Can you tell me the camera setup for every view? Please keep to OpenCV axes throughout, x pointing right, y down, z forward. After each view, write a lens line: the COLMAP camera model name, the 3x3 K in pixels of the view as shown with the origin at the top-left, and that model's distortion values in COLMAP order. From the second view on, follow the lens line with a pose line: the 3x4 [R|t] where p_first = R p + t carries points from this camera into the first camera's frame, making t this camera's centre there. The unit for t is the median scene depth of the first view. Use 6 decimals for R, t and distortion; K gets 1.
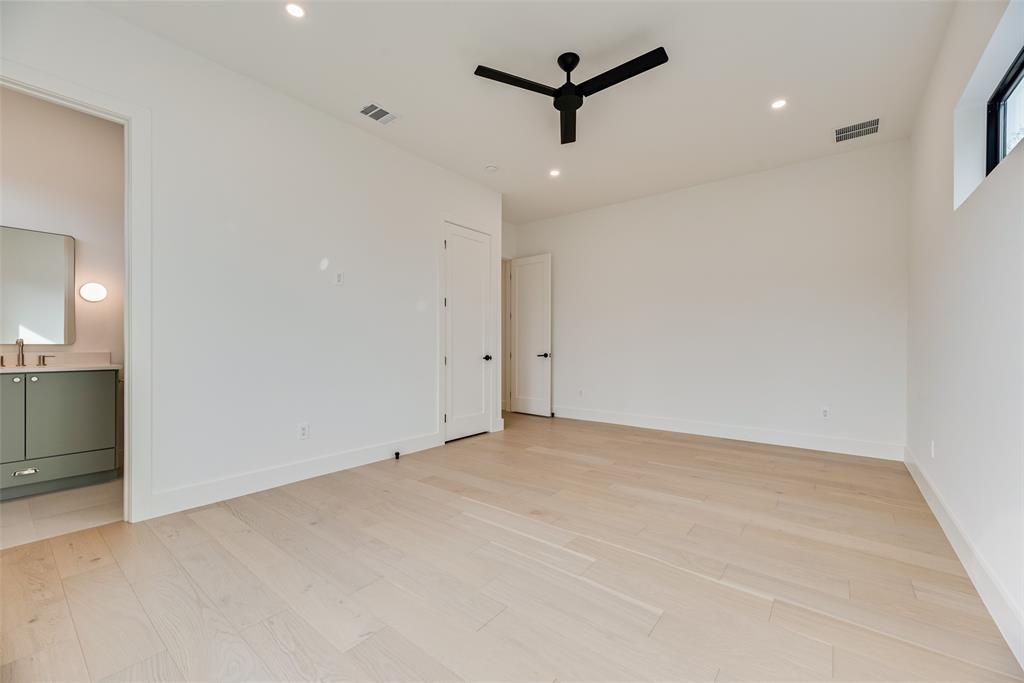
lens RADIAL K [[414.4, 0, 511.6], [0, 414.4, 347.7], [0, 0, 1]] dist [0.005647, 0.000138]
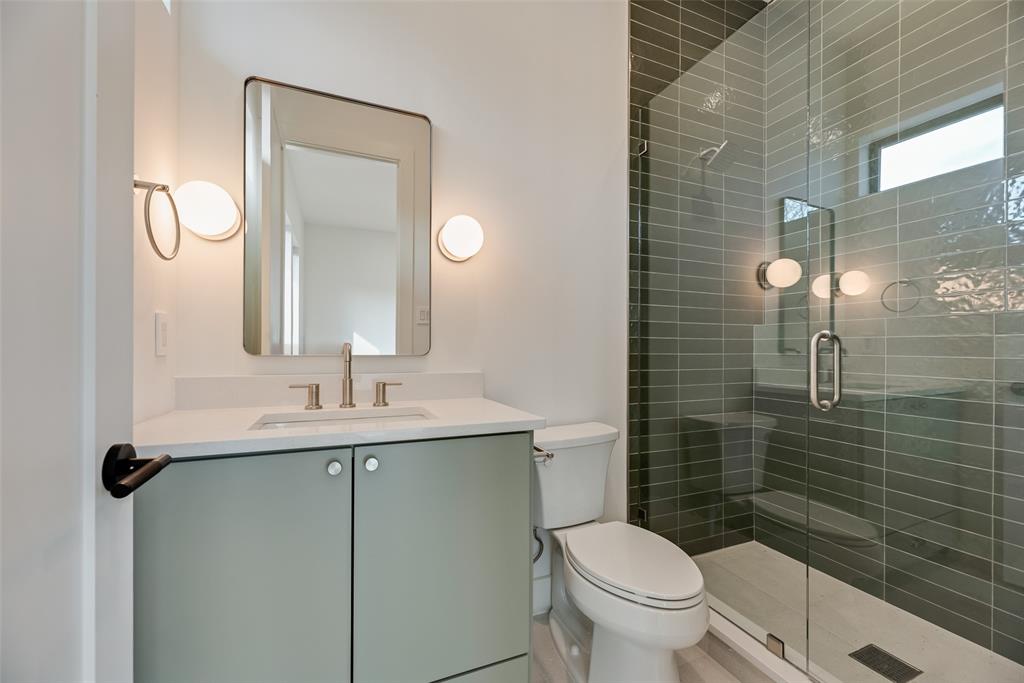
lens RADIAL K [[414.4, 0, 511.6], [0, 414.4, 347.7], [0, 0, 1]] dist [0.005647, 0.000138]
pose [[0.873866, -0.006282, -0.486126, -0.868827], [-0.004008, 0.999789, -0.020124, -0.009845], [0.486150, 0.019534, 0.873657, 0.750089]]
